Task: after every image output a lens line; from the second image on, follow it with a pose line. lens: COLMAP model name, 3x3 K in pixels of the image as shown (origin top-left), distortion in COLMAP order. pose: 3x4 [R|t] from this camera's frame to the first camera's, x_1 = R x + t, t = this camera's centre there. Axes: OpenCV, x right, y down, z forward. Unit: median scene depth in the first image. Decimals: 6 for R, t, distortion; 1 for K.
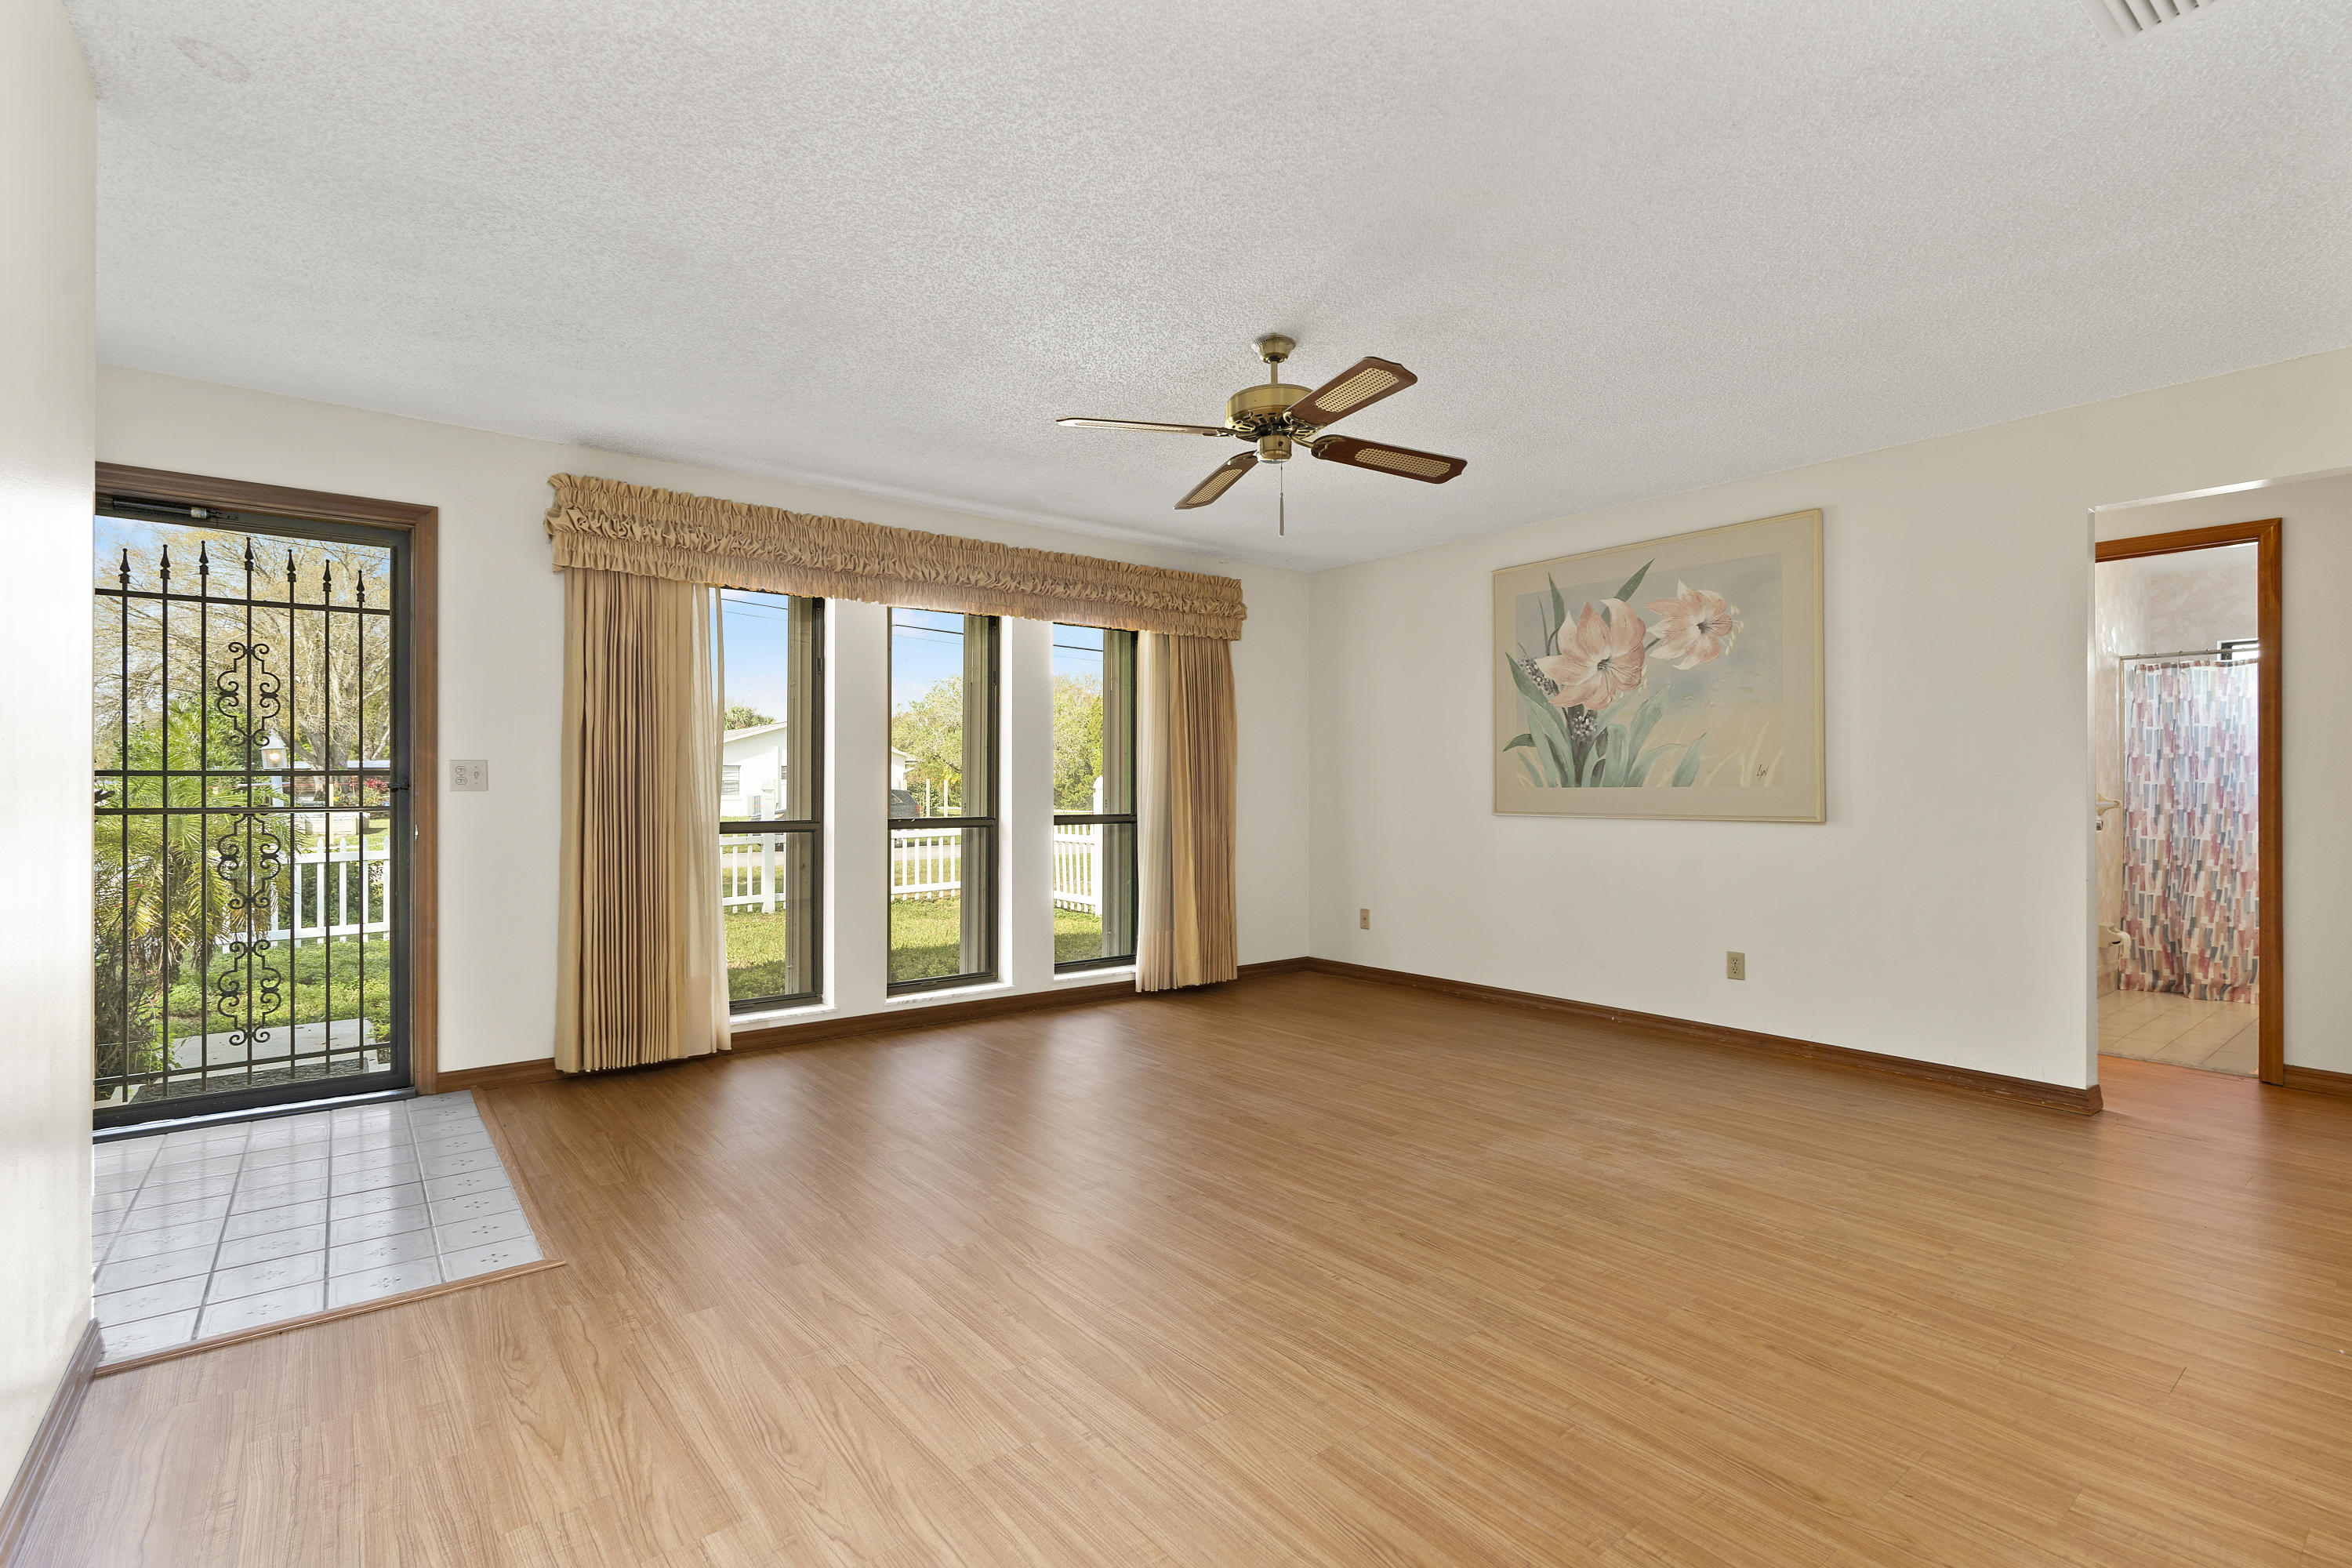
lens RADIAL K [[1071.7, 0, 1167.9], [0, 1071.7, 774.0], [0, 0, 1]] dist [-0.002941, 0.000894]
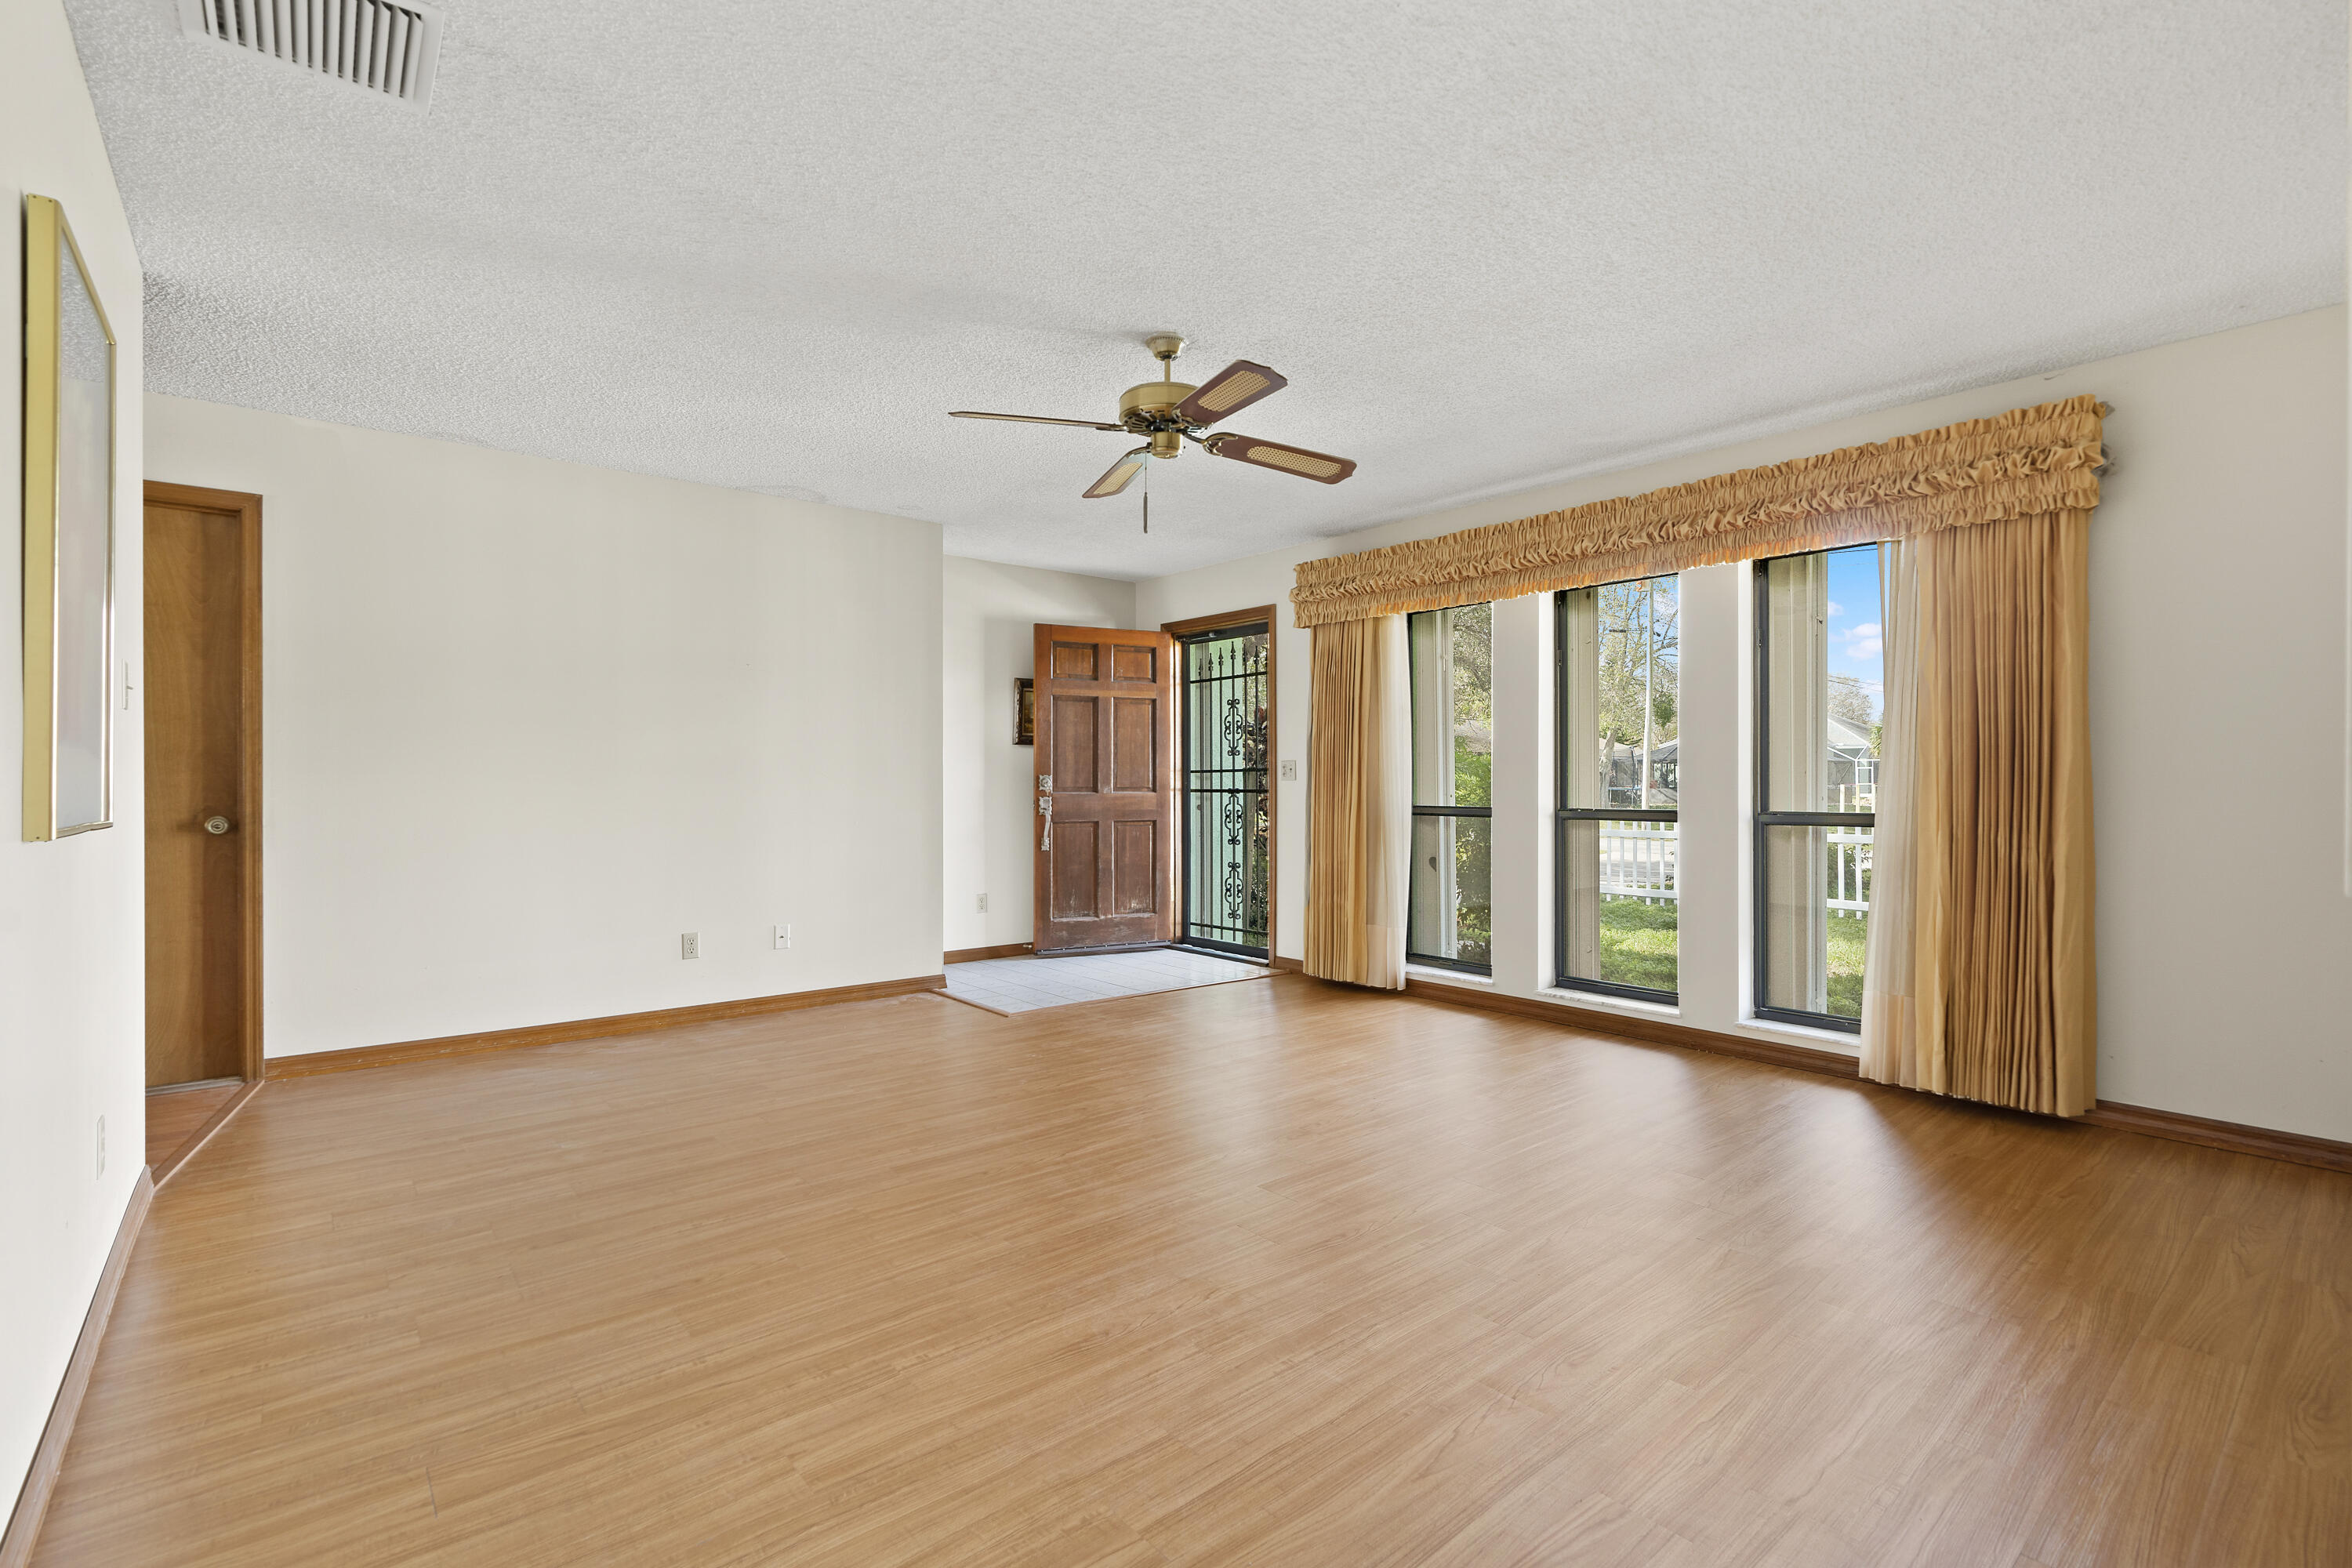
lens RADIAL K [[1064.9, 0, 1176.0], [0, 1064.9, 784.0], [0, 0, 1]] dist [-0.004070, 0.000024]
pose [[0.034797, 0.001193, -0.999394, 0.828300], [0.014216, 0.999898, 0.001688, 0.014642], [0.999293, -0.014267, 0.034777, 0.722535]]
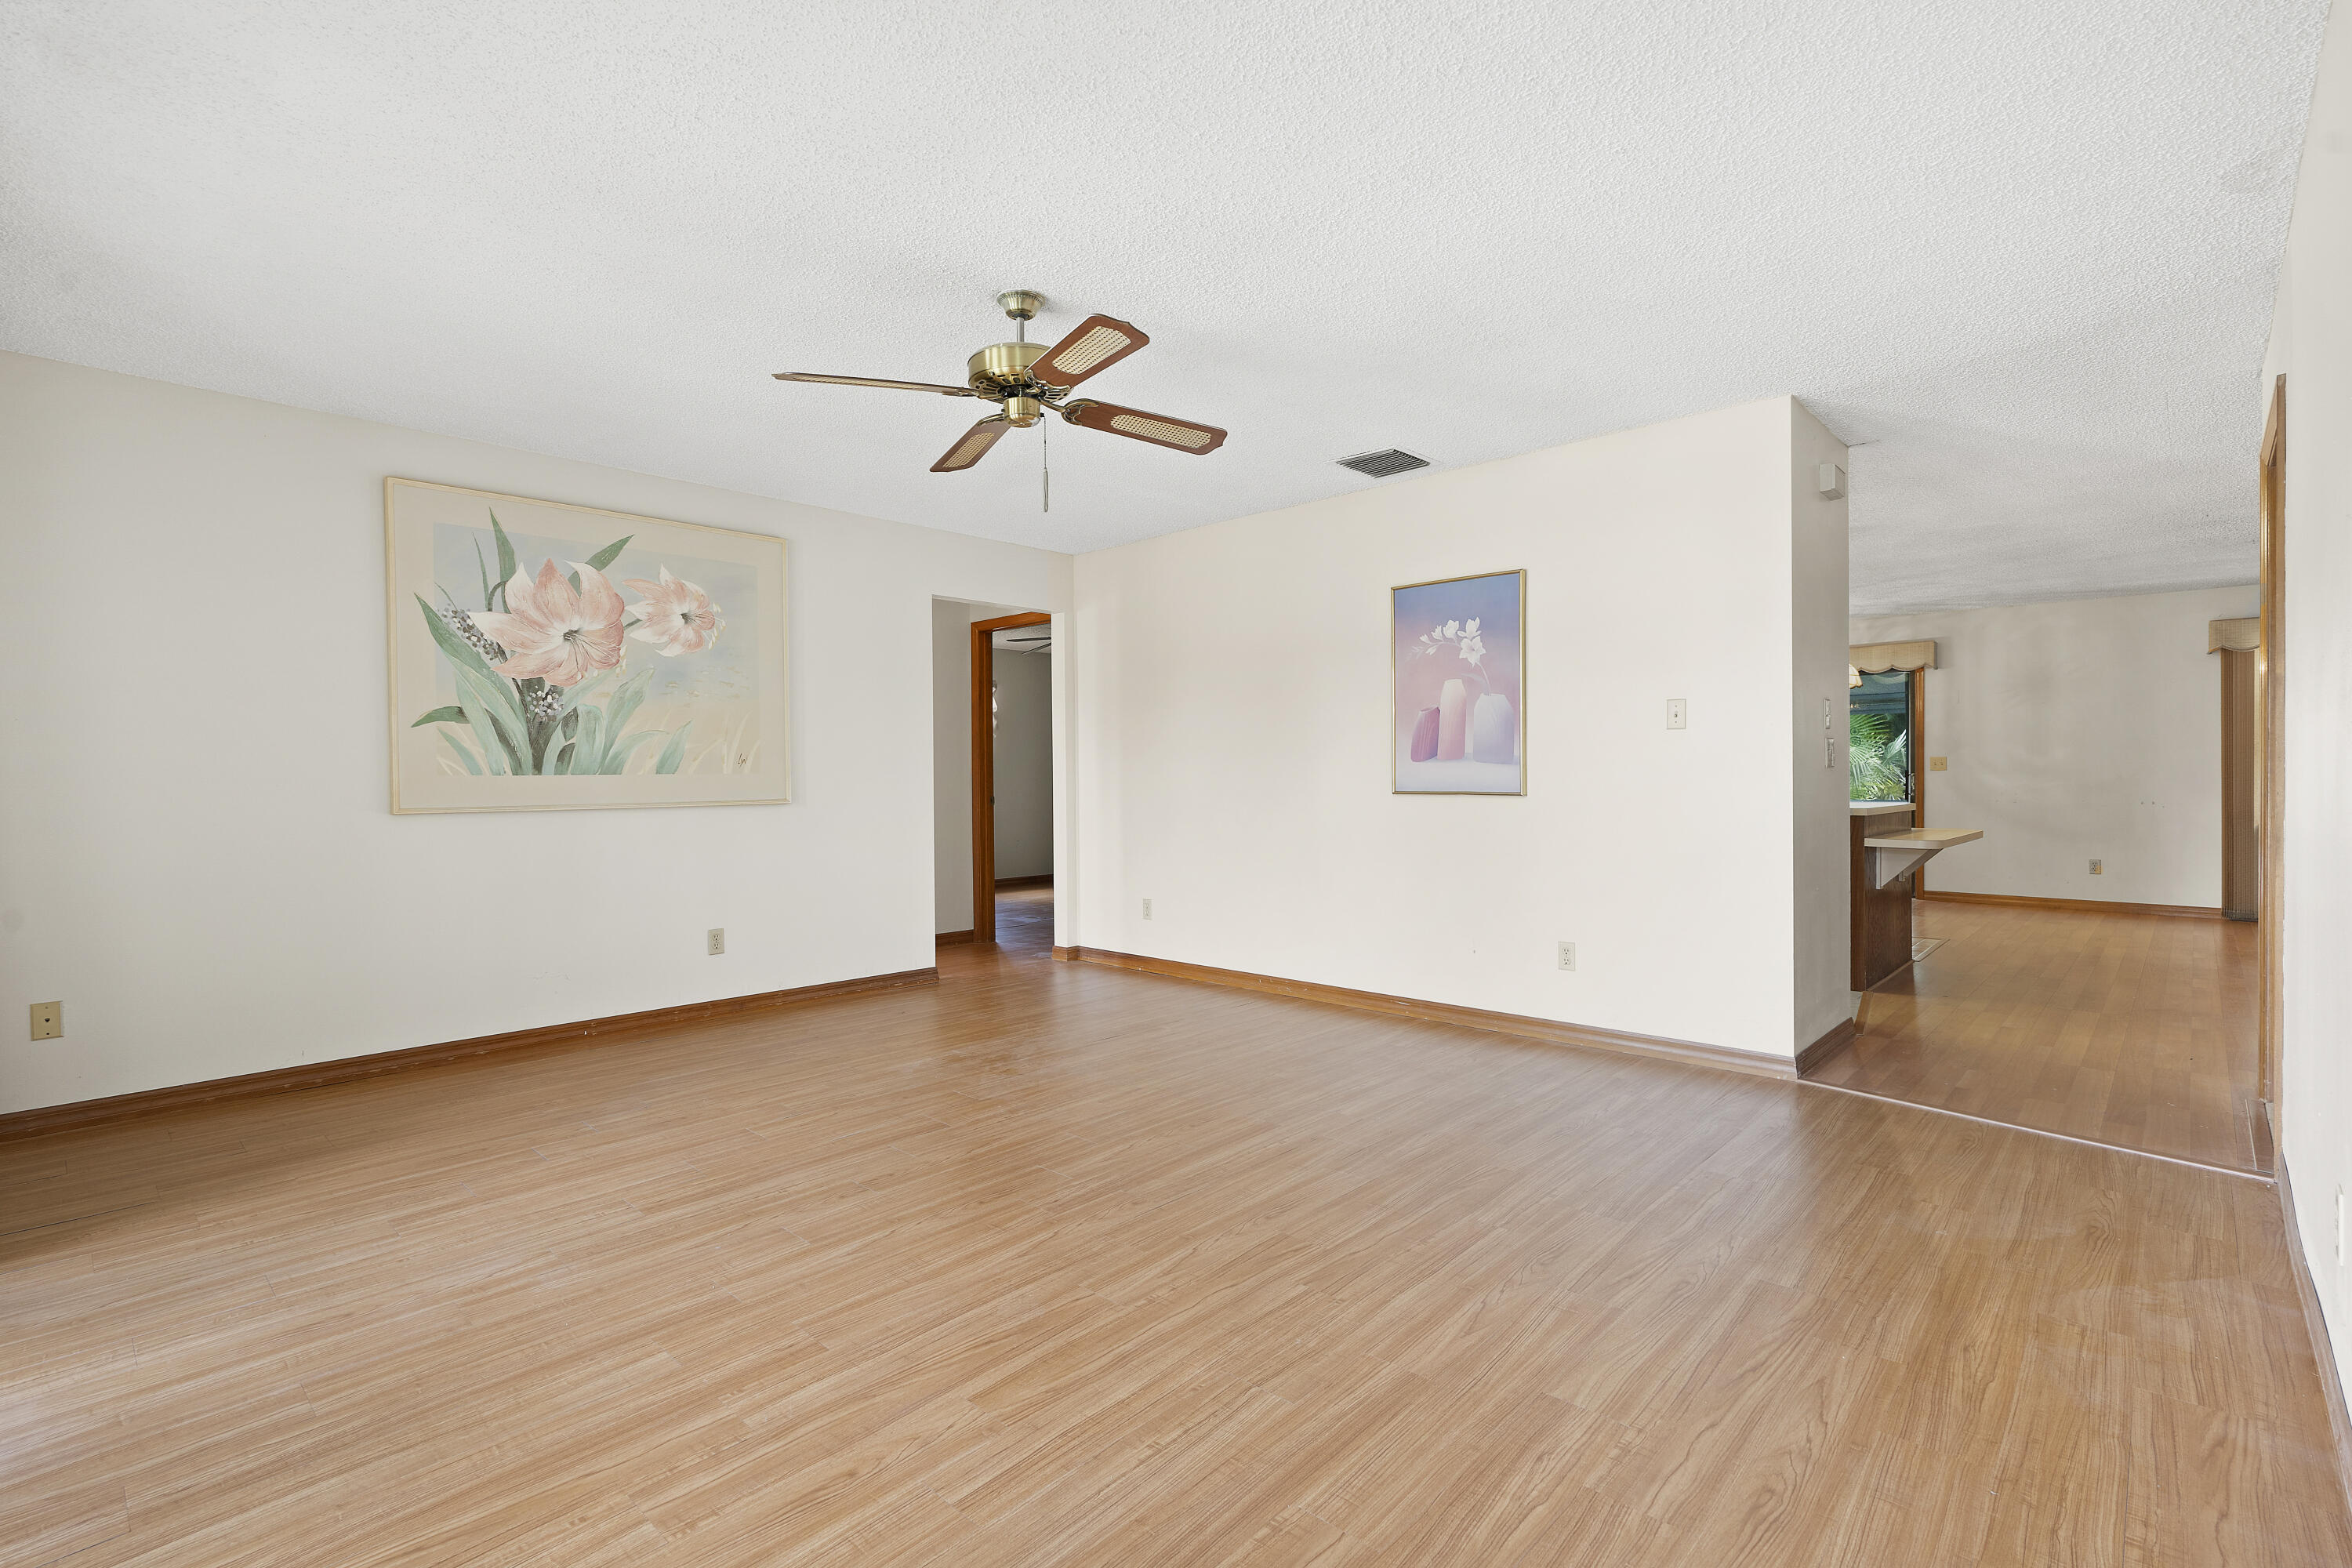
lens RADIAL K [[1081.0, 0, 1176.0], [0, 1081.0, 784.0], [0, 0, 1]] dist [0.002784, 0.001242]
pose [[-0.157986, -0.010803, 0.987382, -0.642326], [-0.007318, 0.999925, 0.009770, 0.008540], [-0.987414, -0.005682, -0.158053, 0.757934]]
